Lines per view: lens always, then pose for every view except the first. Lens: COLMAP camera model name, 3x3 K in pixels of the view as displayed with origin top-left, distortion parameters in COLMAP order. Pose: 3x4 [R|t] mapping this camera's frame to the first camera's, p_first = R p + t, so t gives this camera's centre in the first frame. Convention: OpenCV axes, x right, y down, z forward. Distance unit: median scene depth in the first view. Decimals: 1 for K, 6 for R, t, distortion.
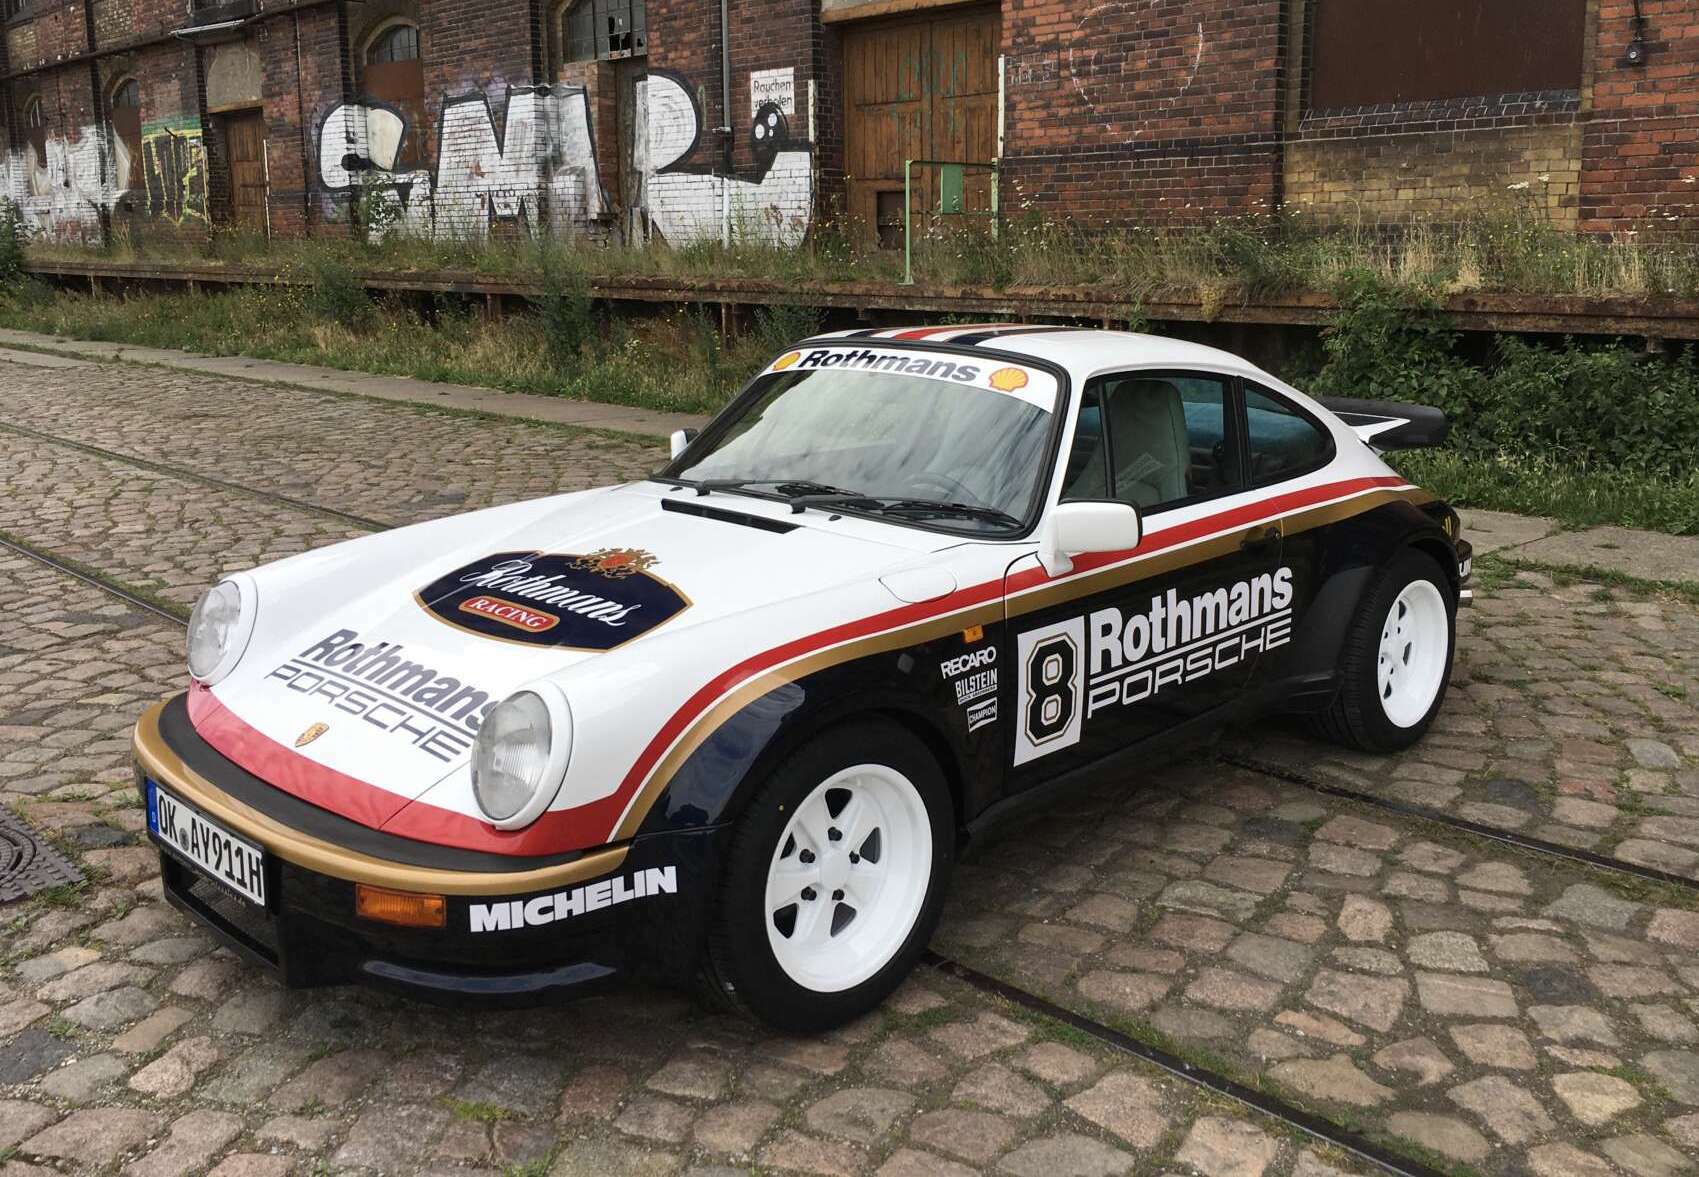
lens RADIAL K [[1504.9, 0, 849.1], [0, 1504.9, 585.1], [0, 0, 1]] dist [0.019614, 0.003293]
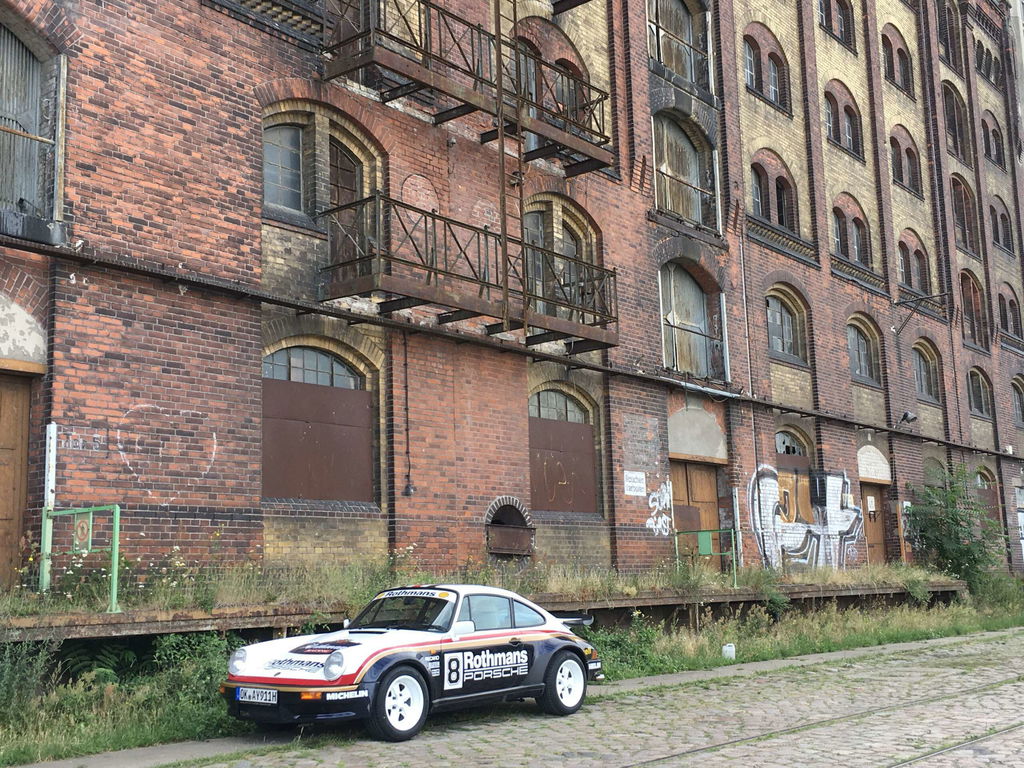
lens RADIAL K [[1203.8, 0, 512.0], [0, 1203.8, 381.0], [0, 0, 1]] dist [0.062232, 0.000000]
pose [[-0.126481, 0.186006, 0.974374, -0.926499], [0.256280, 0.955042, -0.149048, -0.160740], [-0.958292, 0.230860, -0.168464, 0.866096]]
